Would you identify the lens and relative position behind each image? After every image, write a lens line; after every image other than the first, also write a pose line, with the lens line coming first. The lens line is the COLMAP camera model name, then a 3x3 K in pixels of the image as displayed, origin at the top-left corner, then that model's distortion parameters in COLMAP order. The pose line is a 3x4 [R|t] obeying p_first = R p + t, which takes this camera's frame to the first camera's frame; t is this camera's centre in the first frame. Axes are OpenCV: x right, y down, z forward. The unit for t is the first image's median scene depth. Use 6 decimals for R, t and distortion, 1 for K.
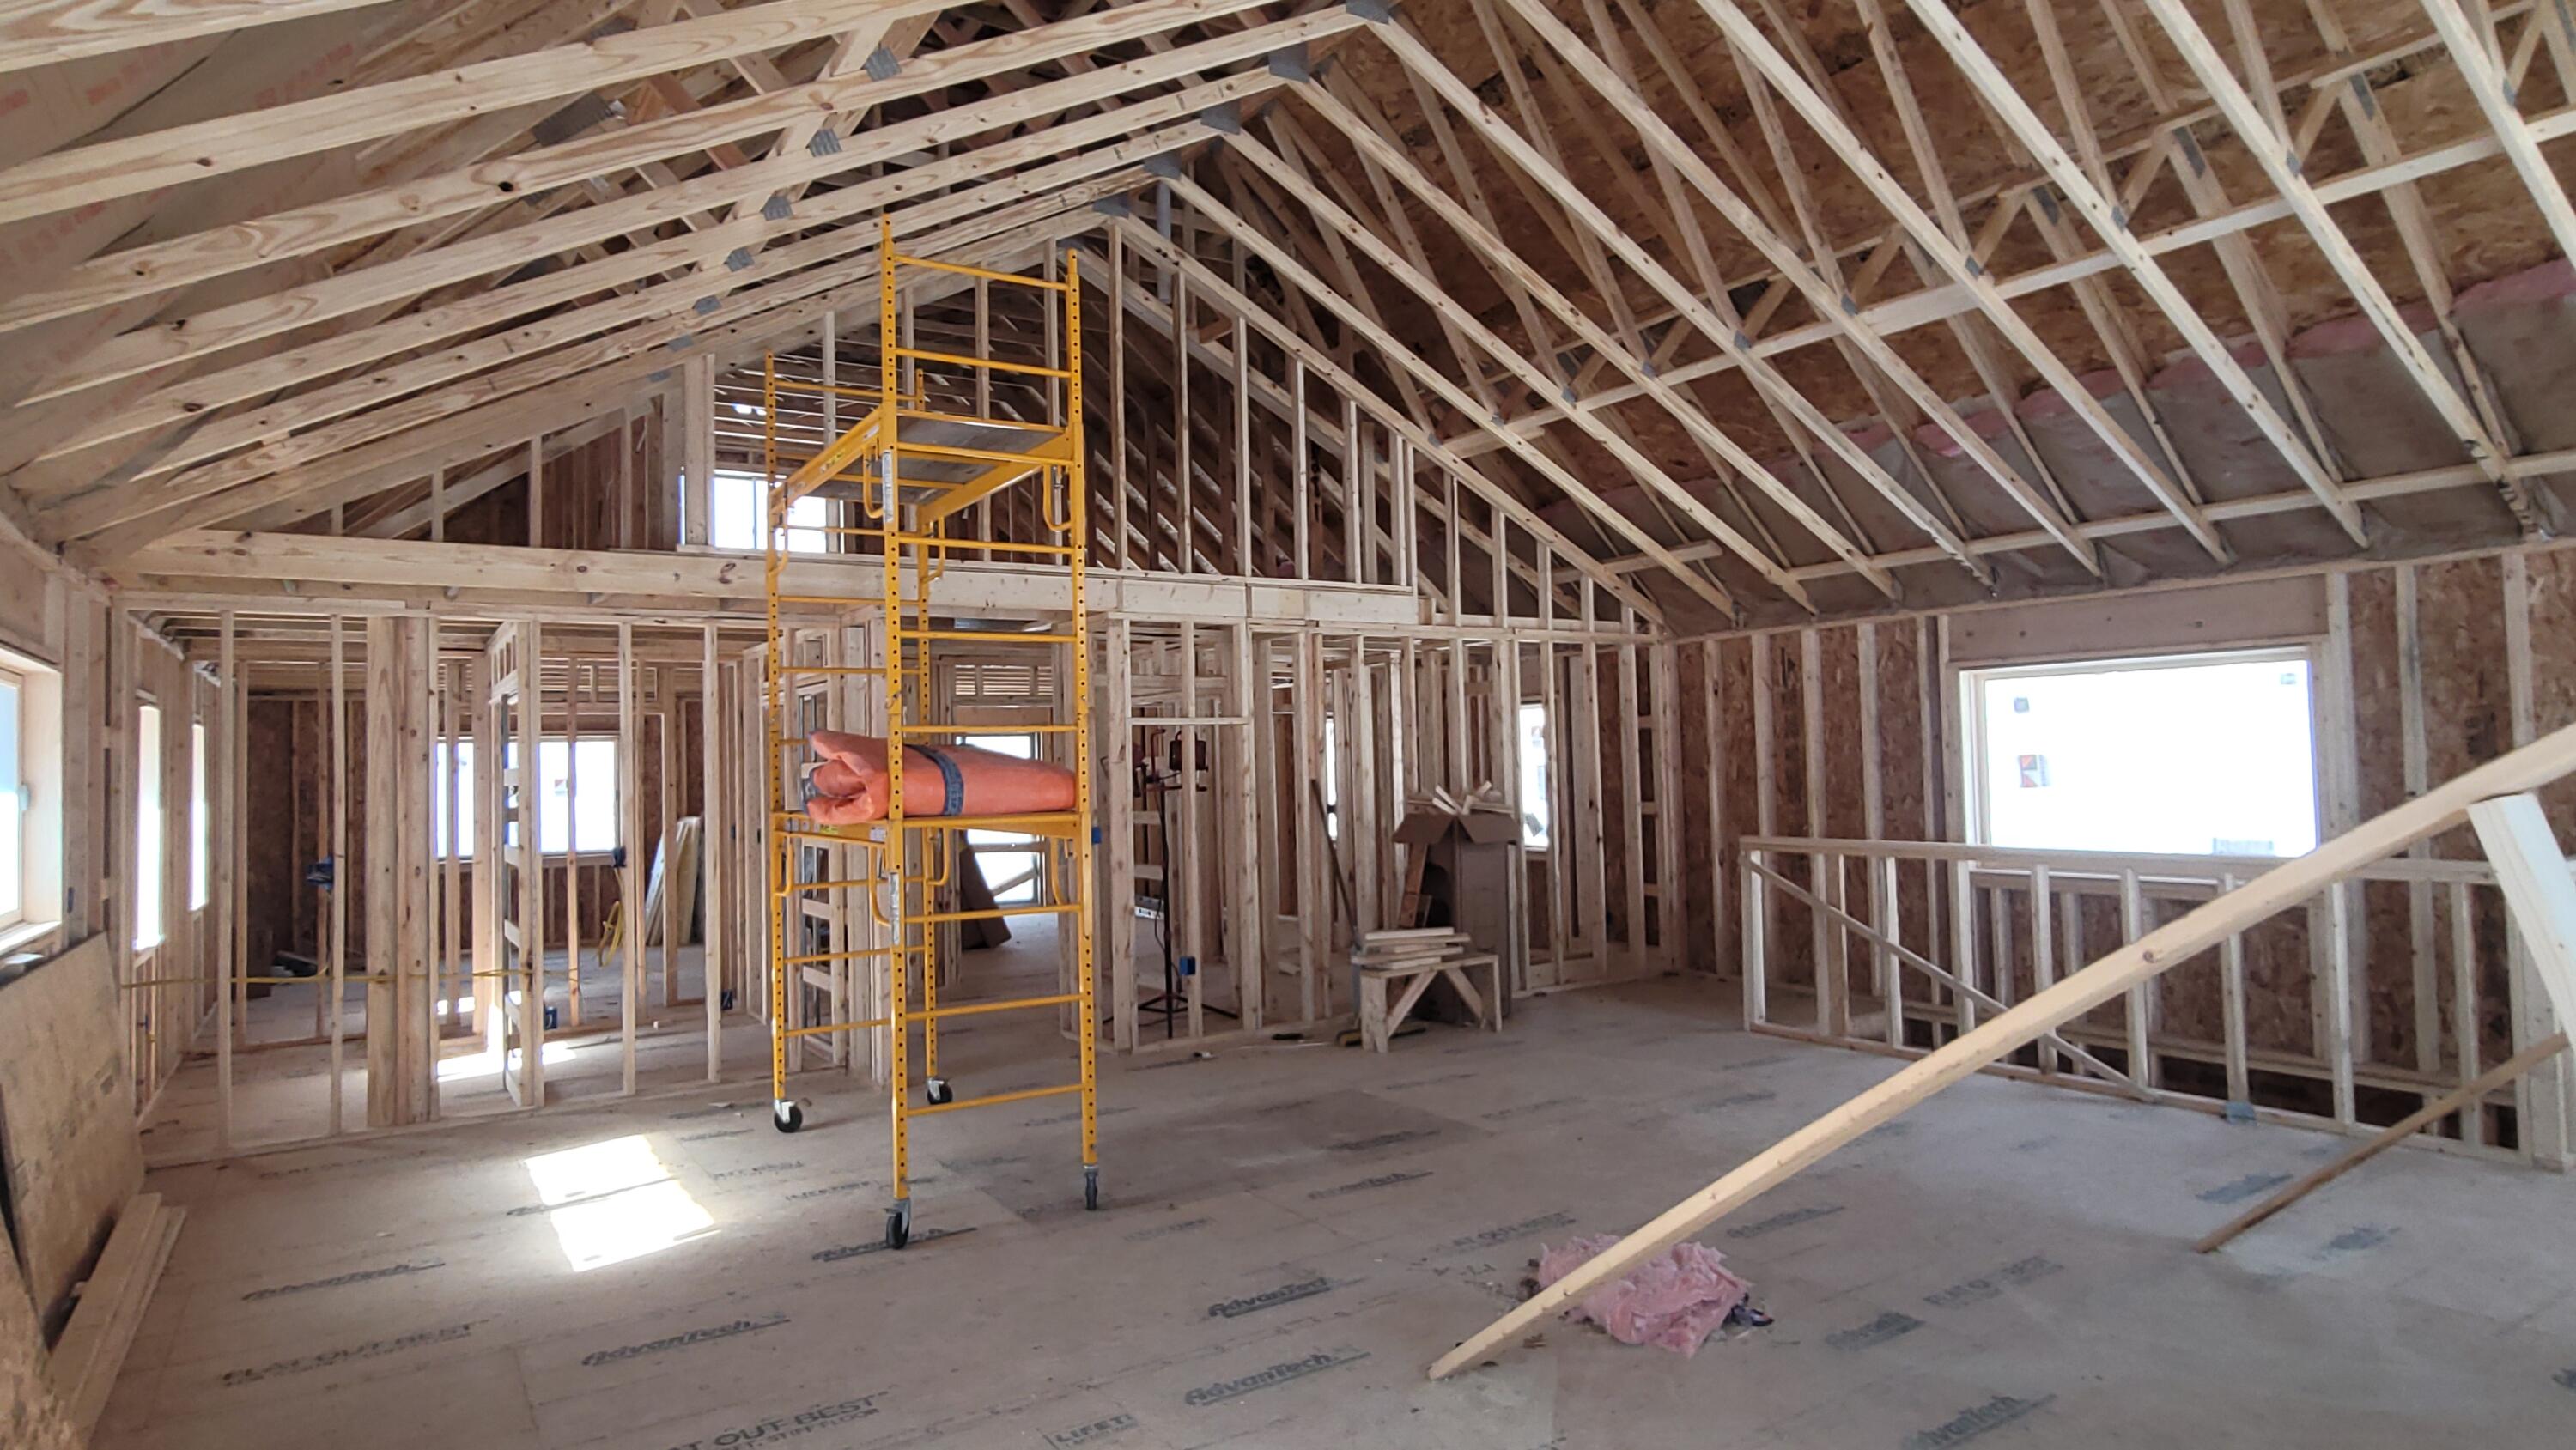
lens RADIAL K [[1421.2, 0, 1286.3], [0, 1421.2, 722.7], [0, 0, 1]] dist [-0.005088, 0.002196]
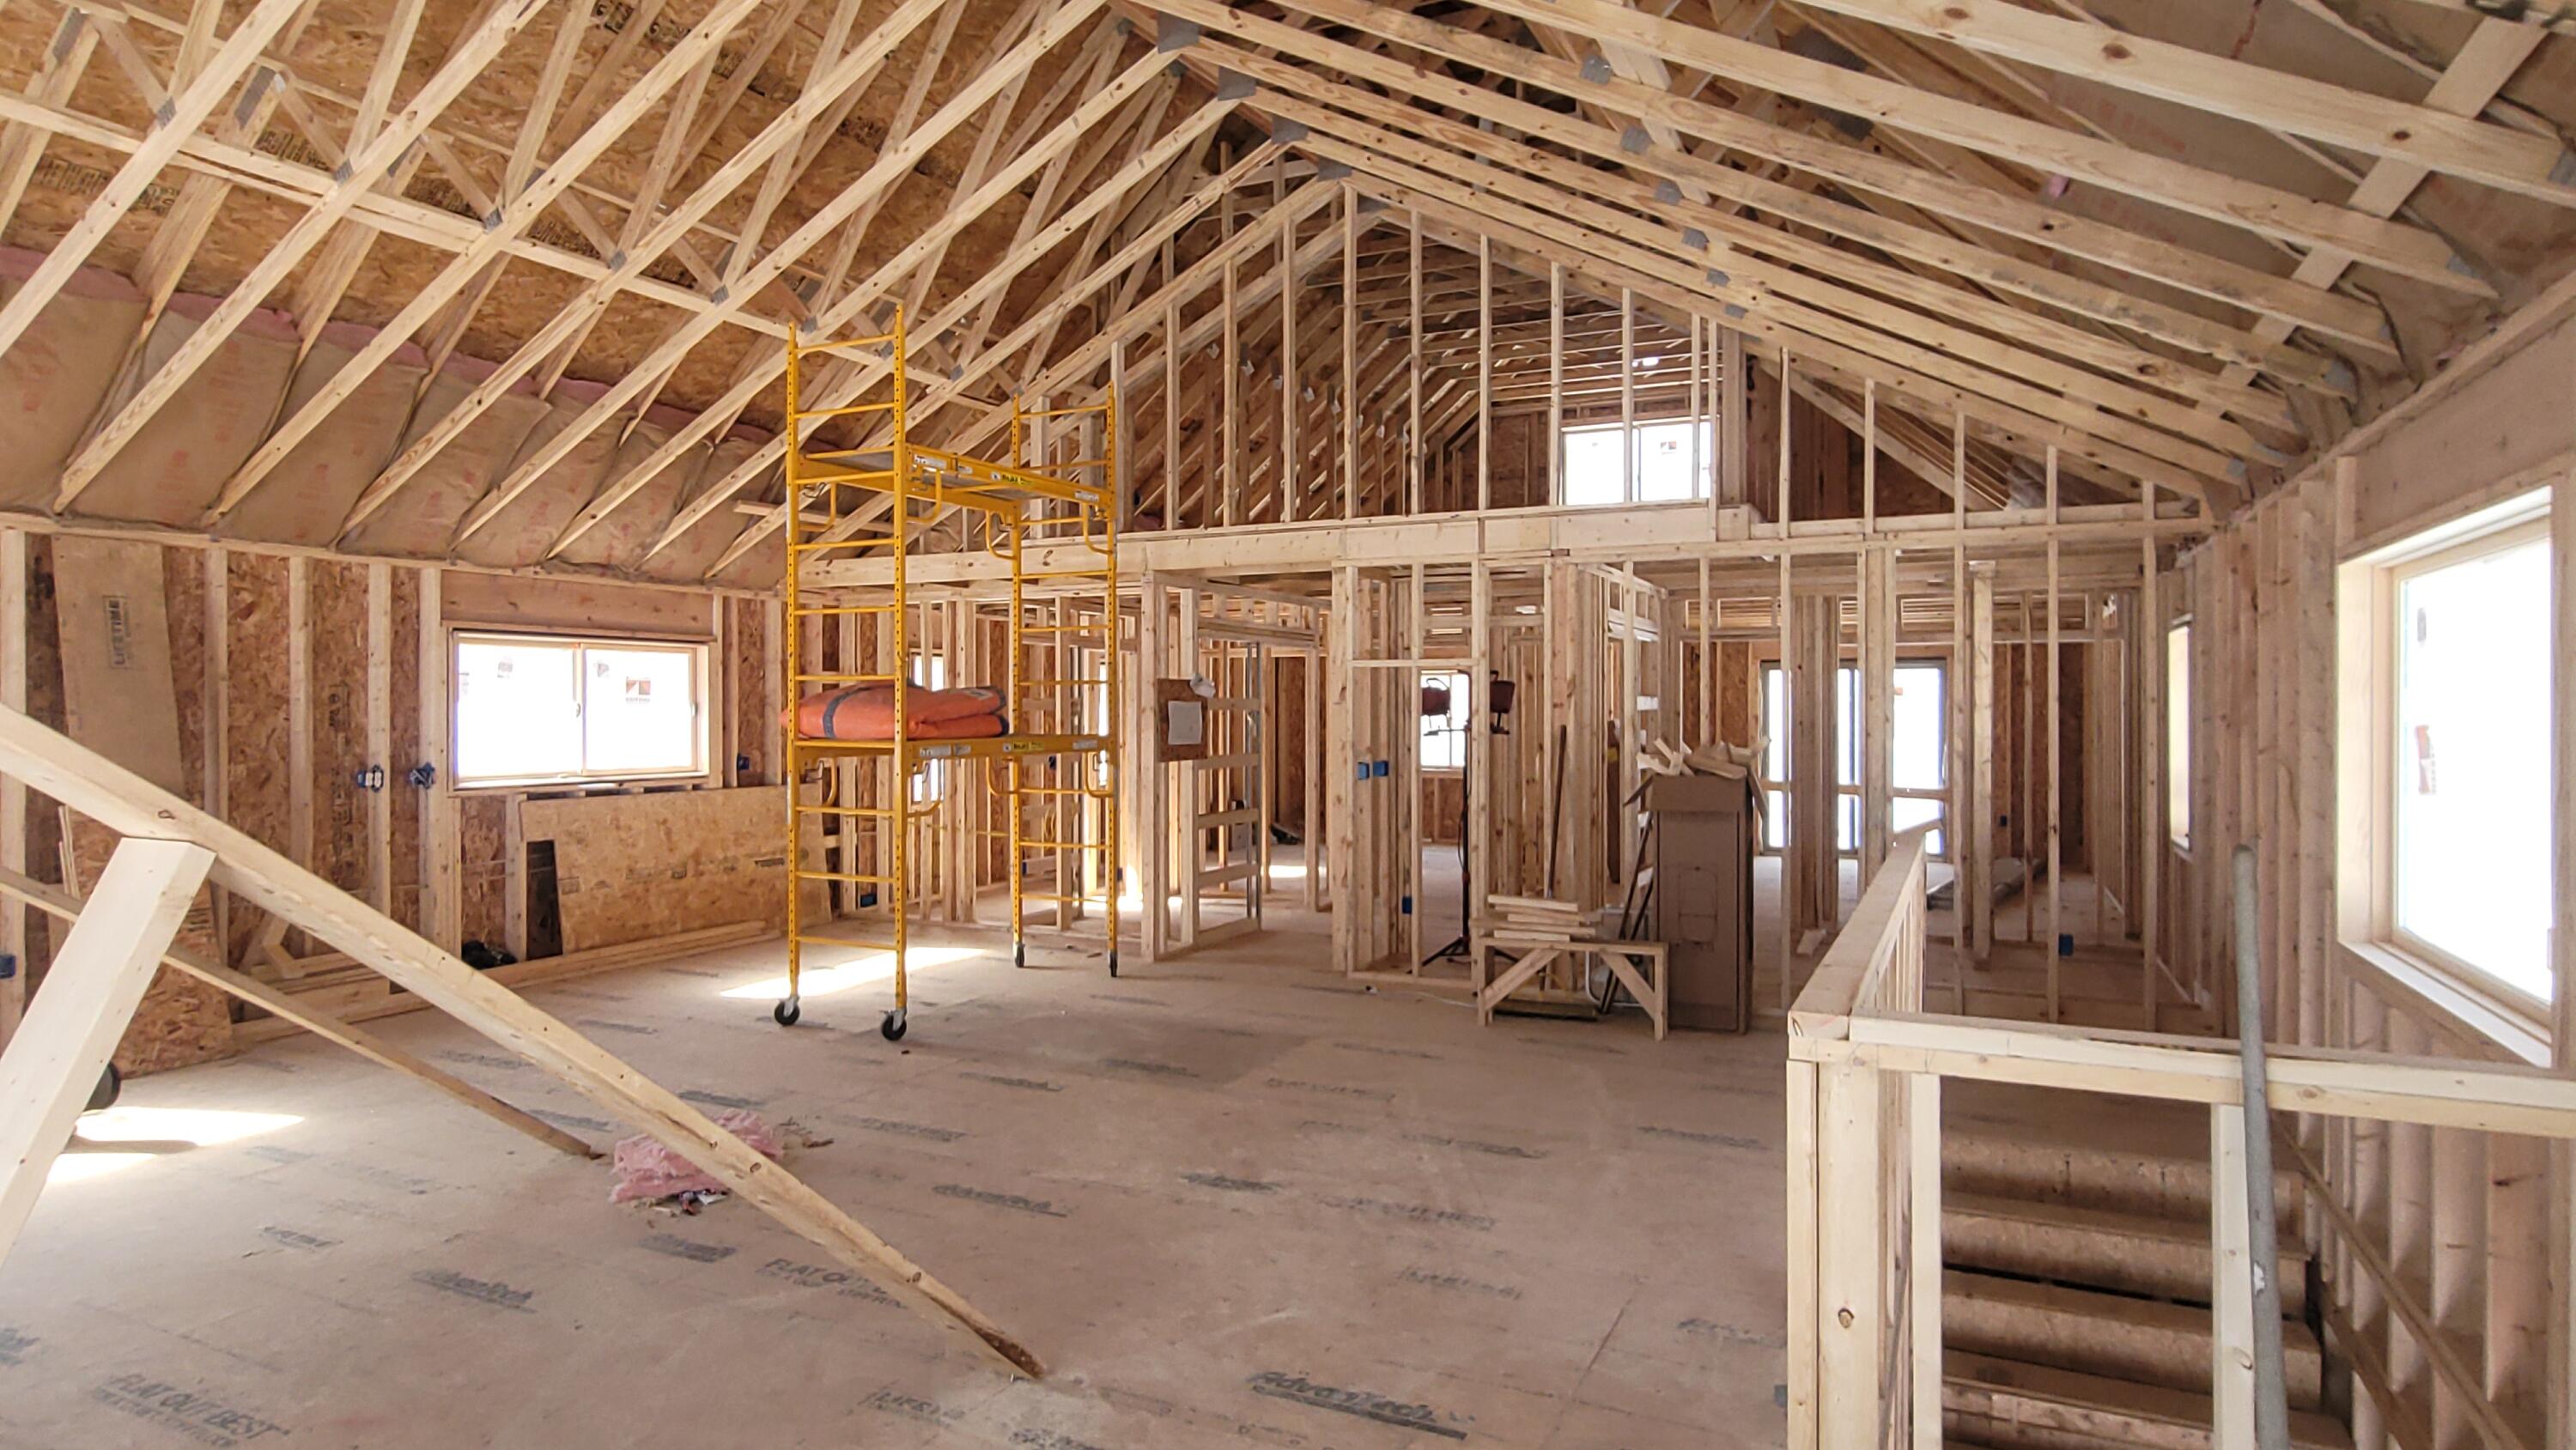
lens RADIAL K [[1421.2, 0, 1286.1], [0, 1421.2, 714.8], [0, 0, 1]] dist [-0.005088, 0.002196]
pose [[0.513733, 0.028108, -0.857489, 0.816925], [0.012946, 0.999095, 0.040506, -0.006825], [0.857852, -0.031911, 0.512905, 0.445827]]
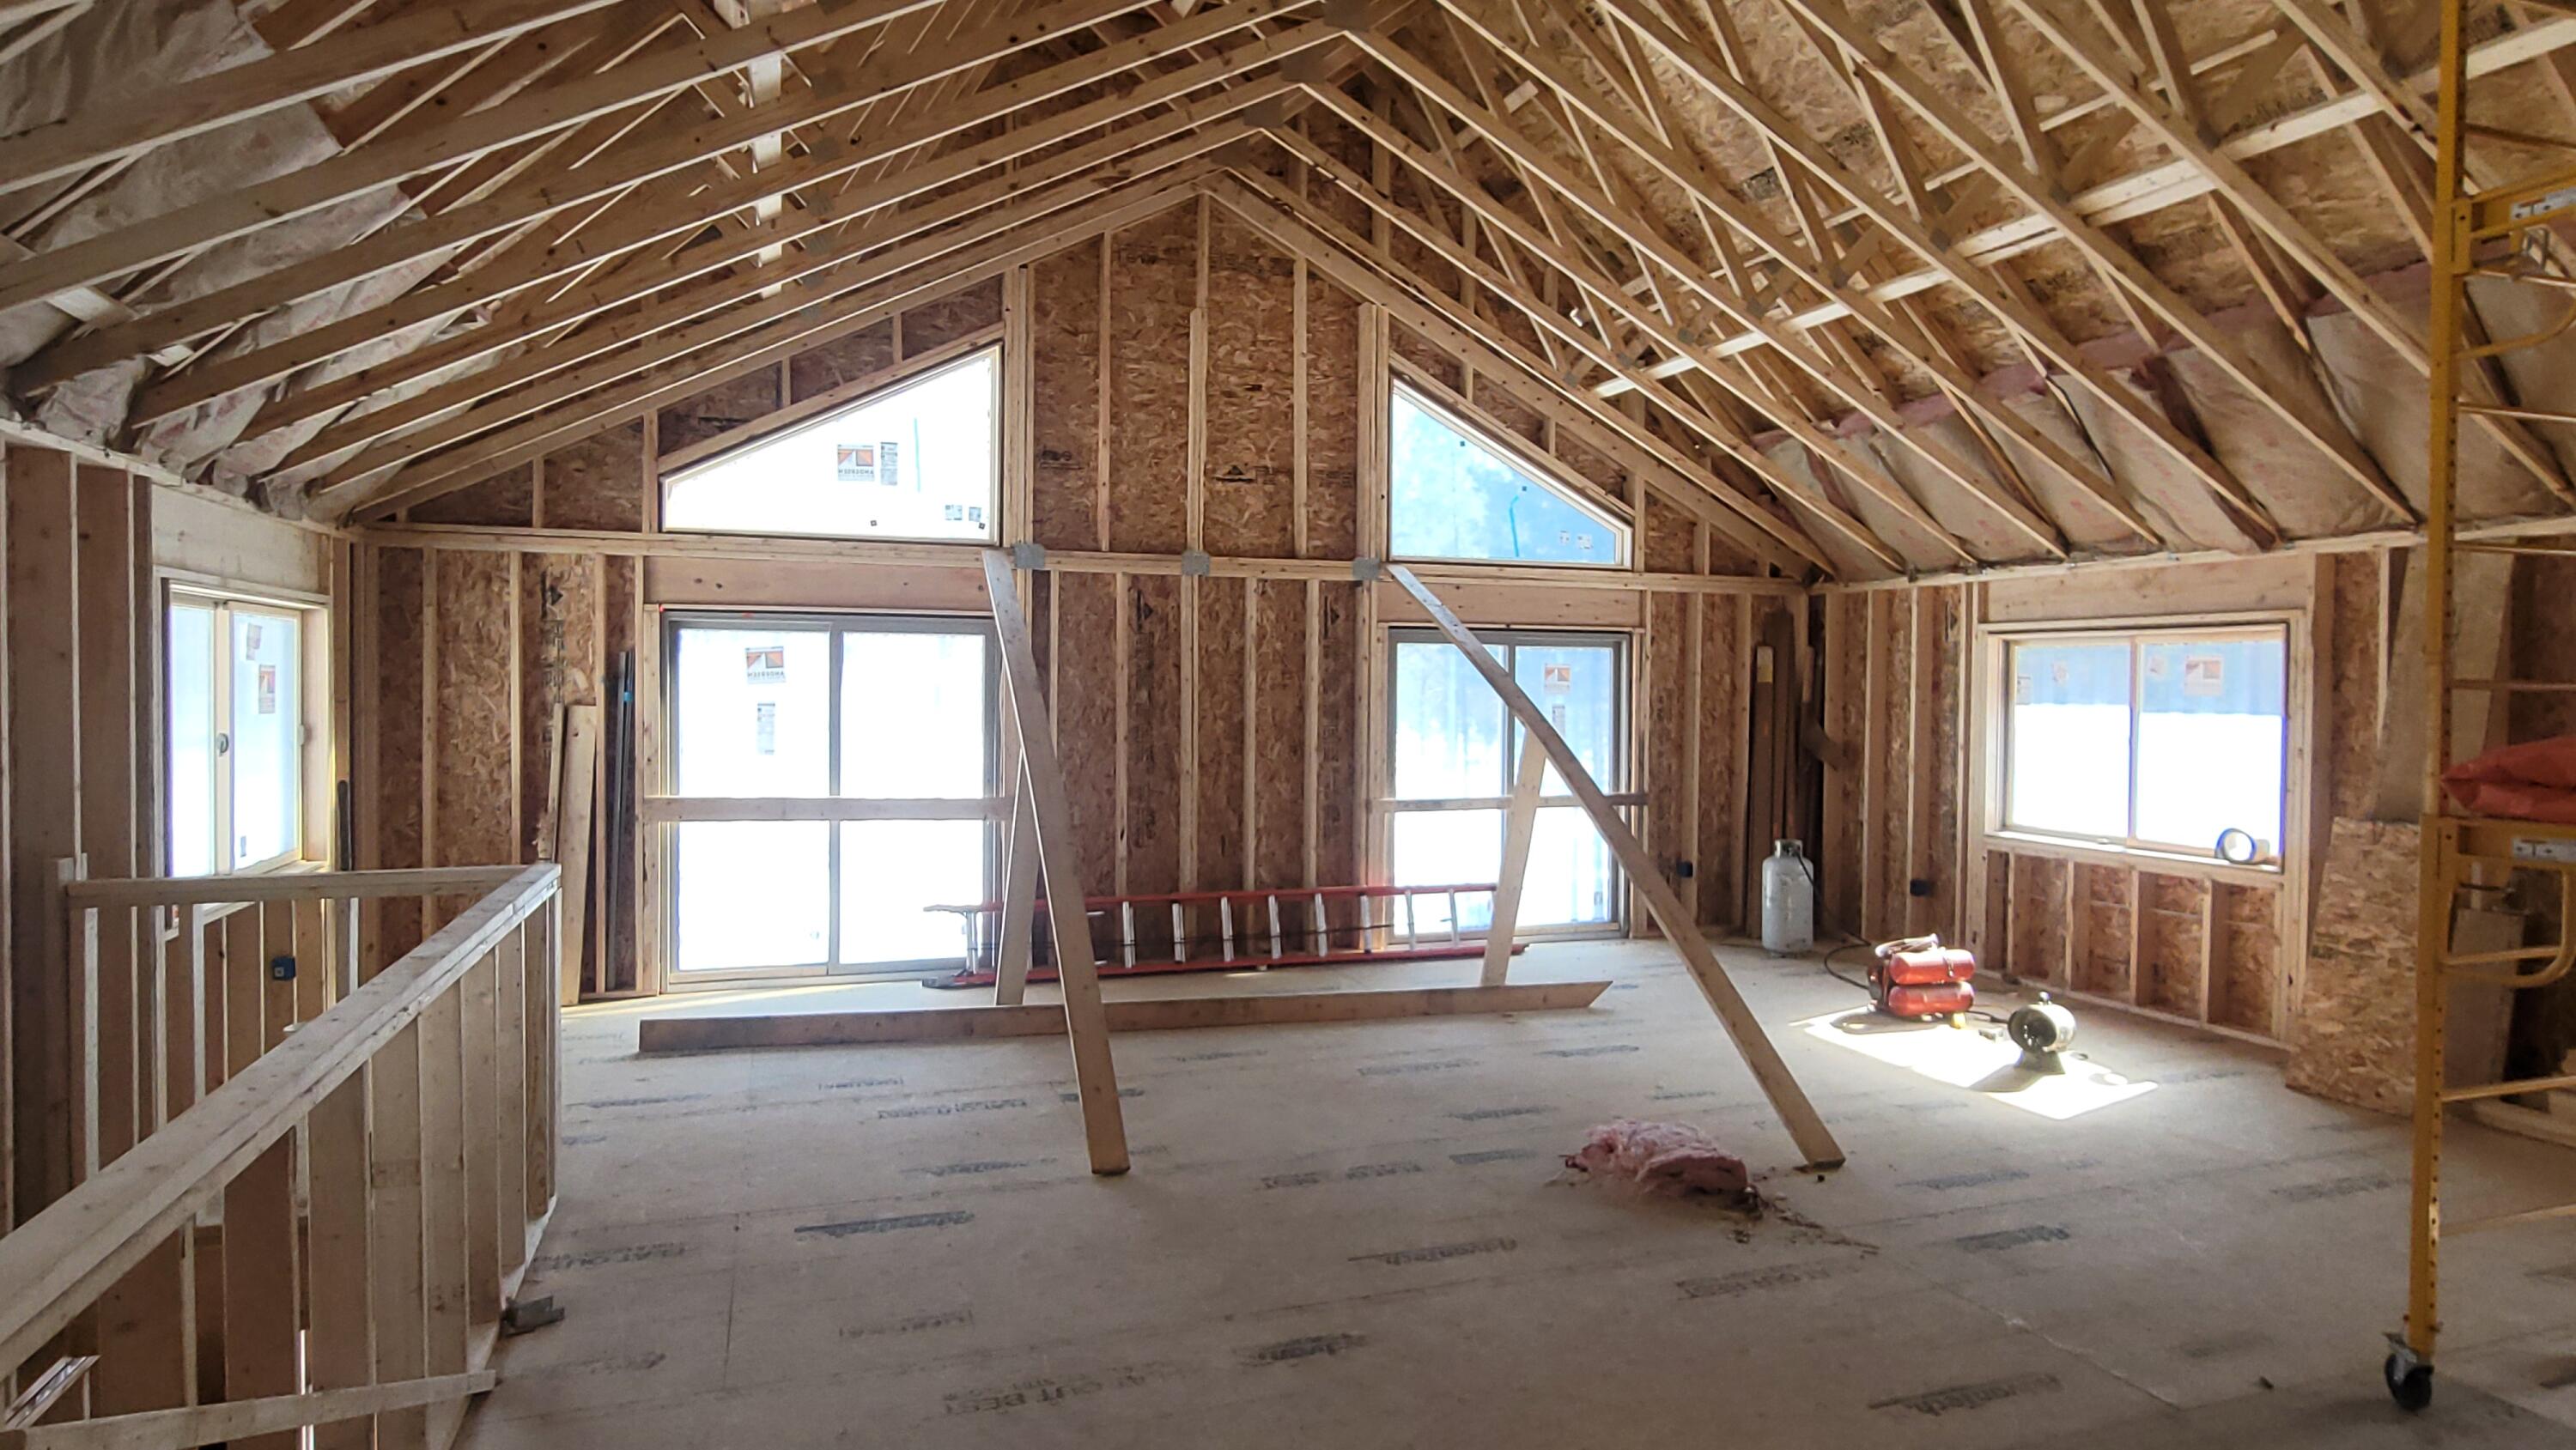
lens RADIAL K [[1421.2, 0, 1287.3], [0, 1421.2, 724.9], [0, 0, 1]] dist [-0.005088, 0.002196]
pose [[-0.969896, 0.002375, 0.243507, 0.144962], [-0.000732, 0.999919, -0.012670, 0.021259], [-0.243517, -0.012467, -0.969816, 1.229978]]
